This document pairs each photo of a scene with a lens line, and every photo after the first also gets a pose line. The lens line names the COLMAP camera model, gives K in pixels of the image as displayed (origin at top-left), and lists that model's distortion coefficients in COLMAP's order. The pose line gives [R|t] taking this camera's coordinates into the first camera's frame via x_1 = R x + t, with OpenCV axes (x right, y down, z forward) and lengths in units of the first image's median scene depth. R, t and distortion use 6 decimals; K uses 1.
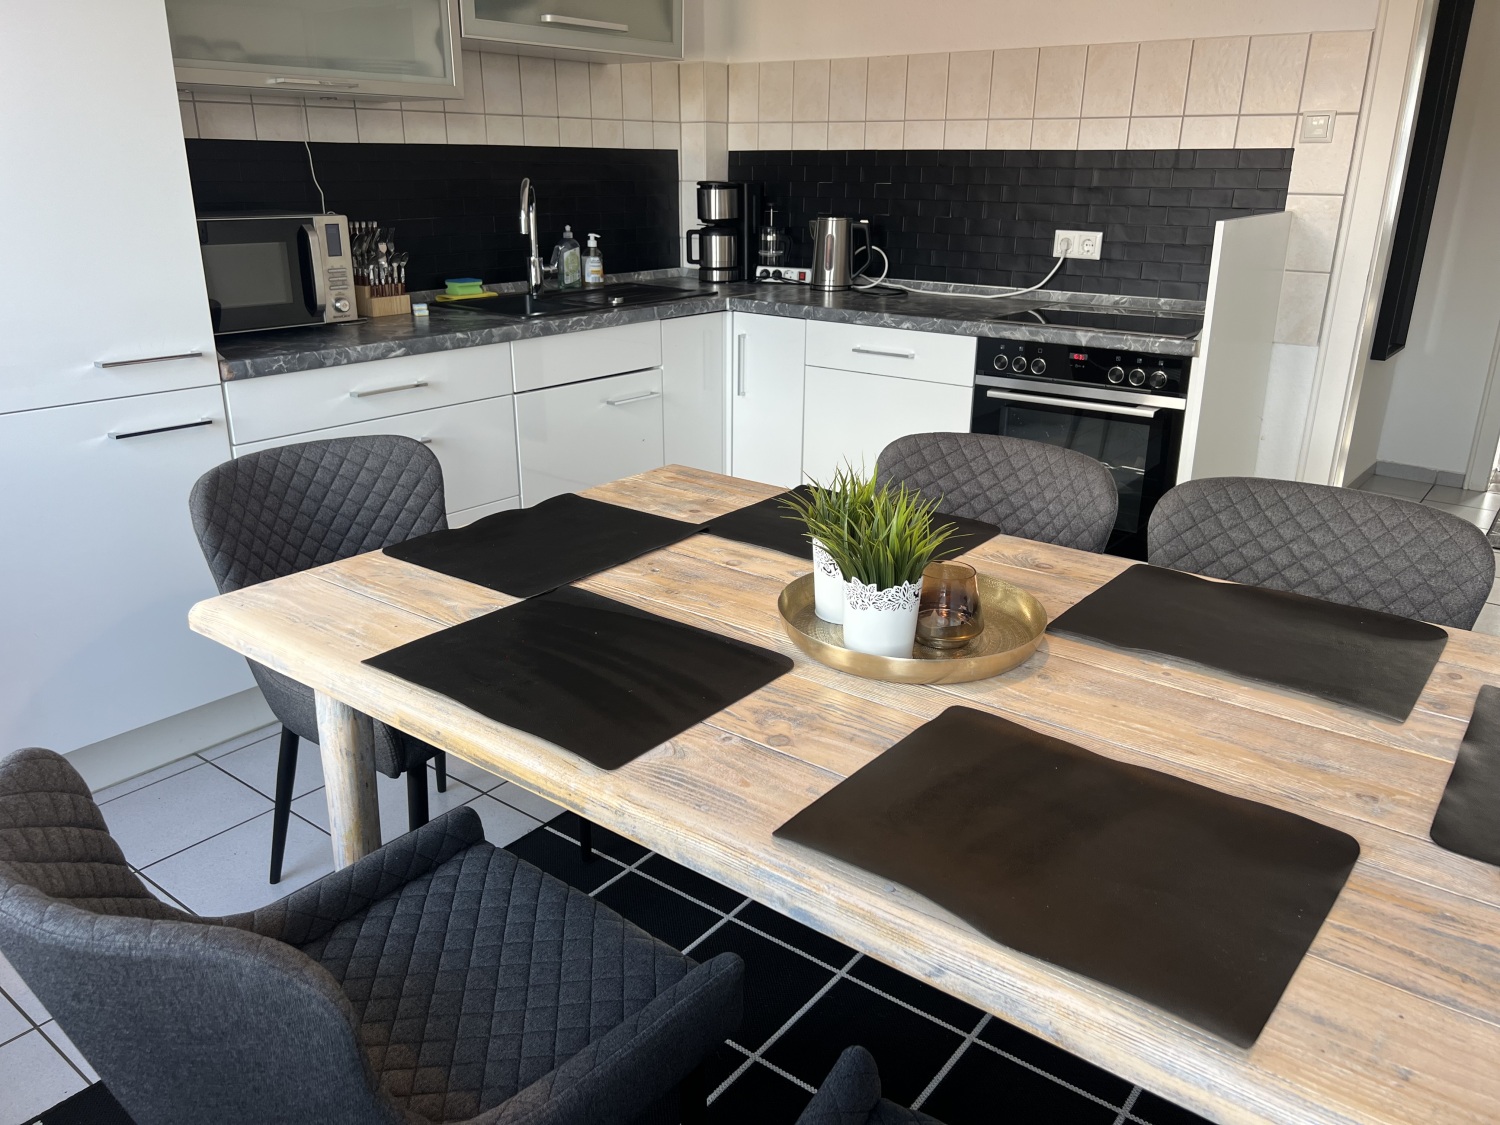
lens RADIAL K [[1134.2, 0, 753.8], [0, 1134.2, 570.0], [0, 0, 1]] dist [0.051033, -0.056590]
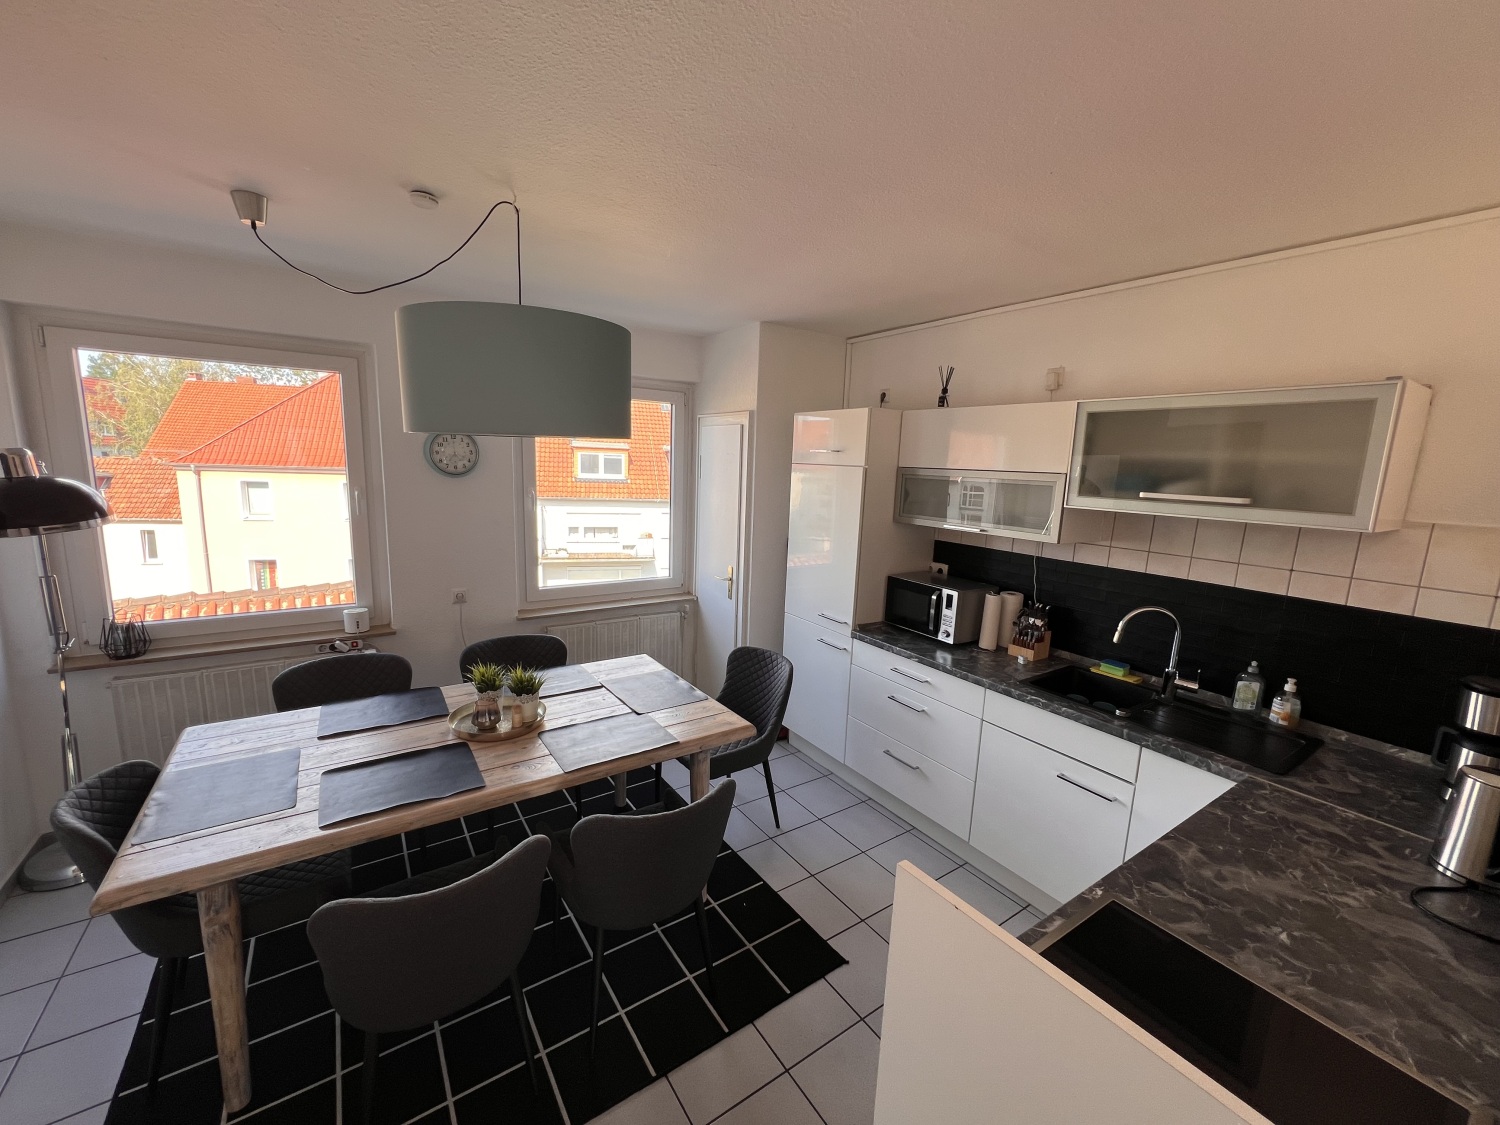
lens RADIAL K [[605.8, 0, 747.7], [0, 605.8, 566.3], [0, 0, 1]] dist [-0.002237, 0.001219]
pose [[-0.316425, 0.146335, -0.937263, 0.544233], [-0.359122, 0.896013, 0.261136, -0.382731], [0.878013, 0.419221, -0.230969, 0.715780]]
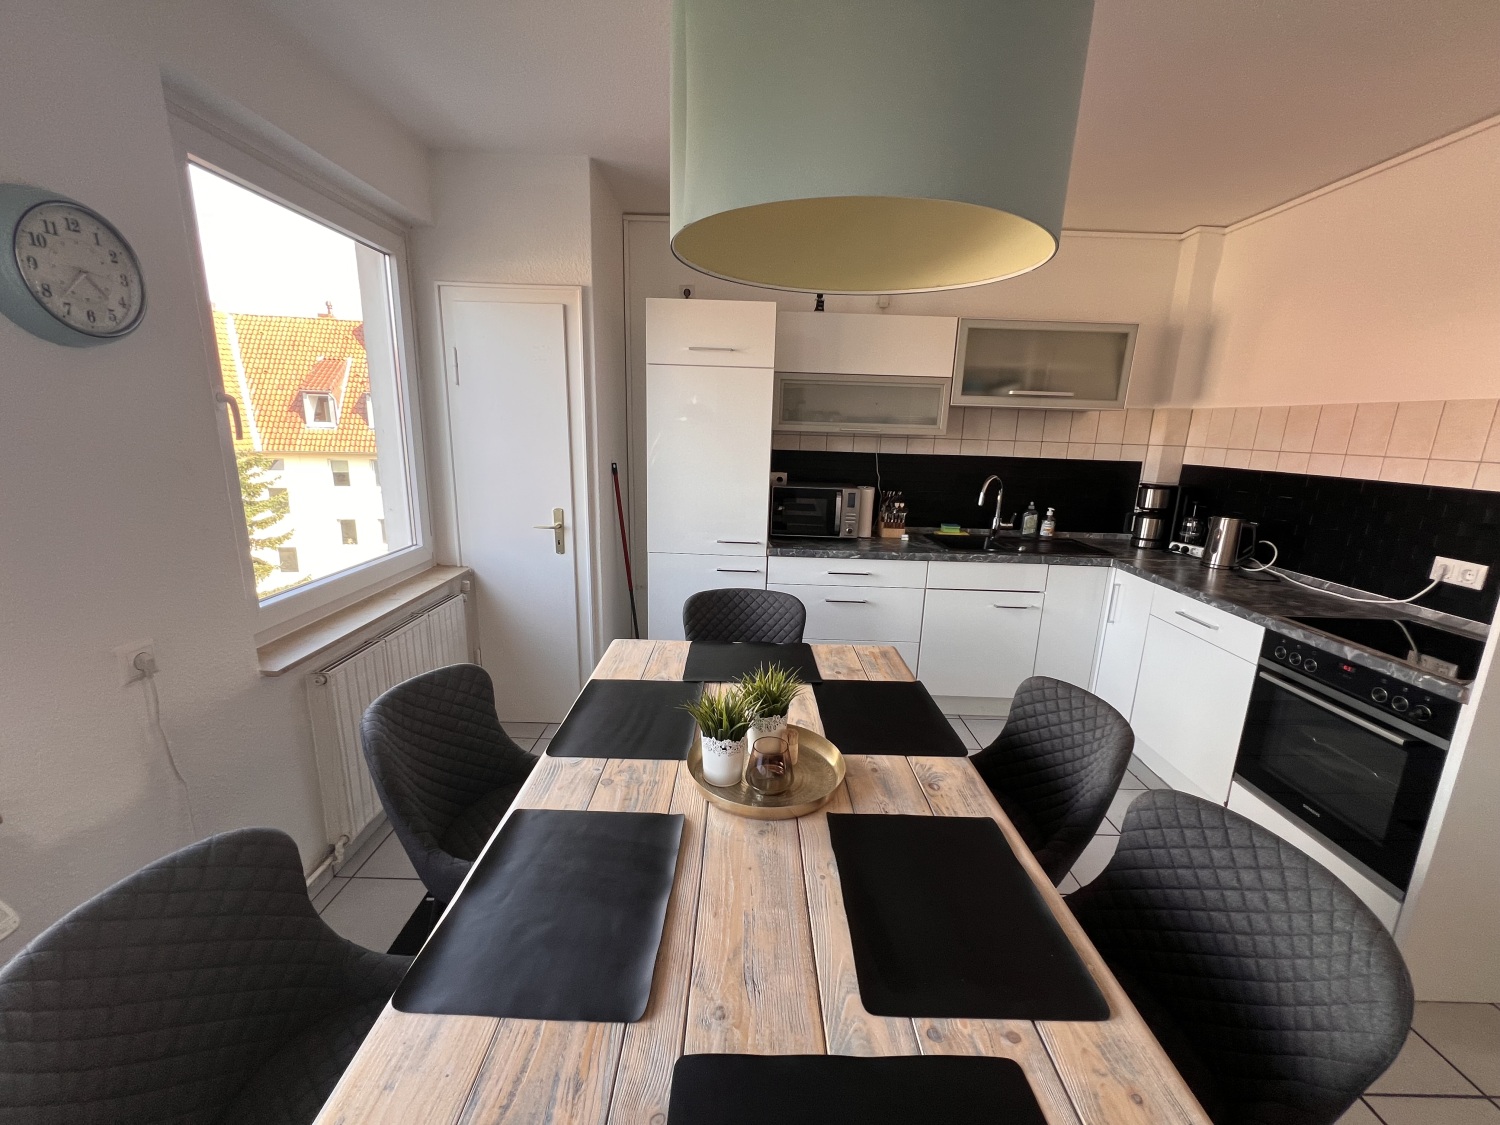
lens RADIAL K [[605.8, 0, 753.0], [0, 605.8, 565.8], [0, 0, 1]] dist [-0.002237, 0.001219]
pose [[0.615284, 0.191155, -0.764778, 0.308951], [-0.292397, 0.956290, 0.003783, -0.097761], [0.732072, 0.221292, 0.644283, 0.140140]]
